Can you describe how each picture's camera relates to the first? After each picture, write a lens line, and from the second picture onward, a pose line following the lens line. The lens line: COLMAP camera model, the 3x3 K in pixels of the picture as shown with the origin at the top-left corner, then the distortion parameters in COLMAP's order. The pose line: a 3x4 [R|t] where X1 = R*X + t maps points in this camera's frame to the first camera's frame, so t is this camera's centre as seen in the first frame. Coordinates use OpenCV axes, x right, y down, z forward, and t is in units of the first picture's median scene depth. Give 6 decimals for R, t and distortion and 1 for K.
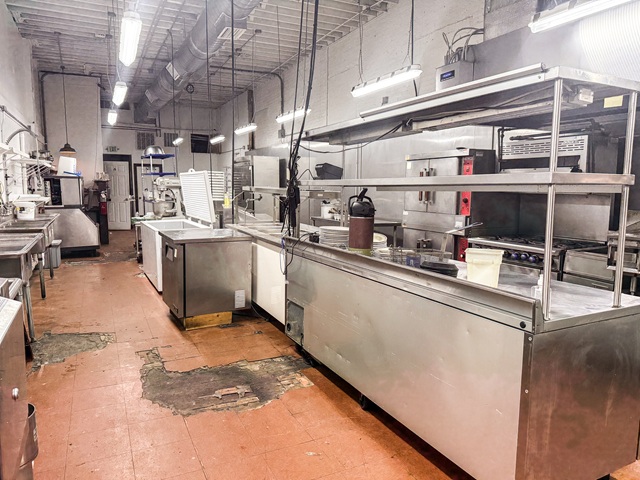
lens RADIAL K [[442.1, 0, 316.5], [0, 442.1, 240.1], [0, 0, 1]] dist [0.010240, -0.017197]
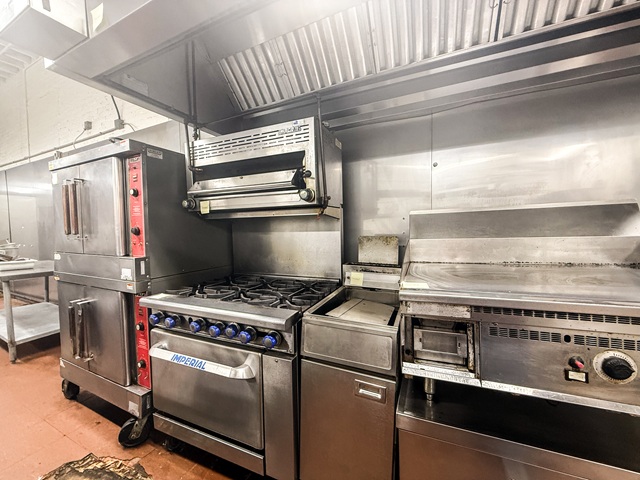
lens RADIAL K [[255.5, 0, 315.7], [0, 255.5, 235.6], [0, 0, 1]] dist [0.001557, -0.000036]
pose [[0.781115, -0.033910, 0.623465, 0.320046], [0.095735, 0.993222, -0.065922, -0.040225], [-0.617004, 0.111180, 0.779067, 0.609754]]
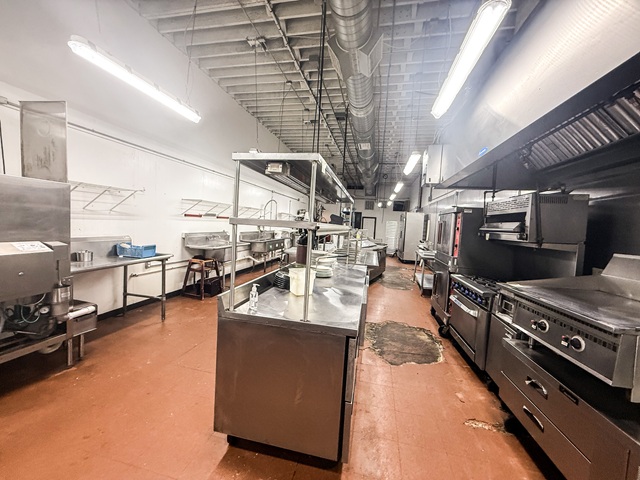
lens RADIAL K [[255.5, 0, 318.0], [0, 255.5, 241.8], [0, 0, 1]] dist [0.001557, -0.000036]
pose [[0.782606, 0.090058, -0.615969, 0.497318], [-0.136320, 0.990257, -0.028417, -0.023429], [0.607409, 0.106209, 0.787258, 0.151748]]
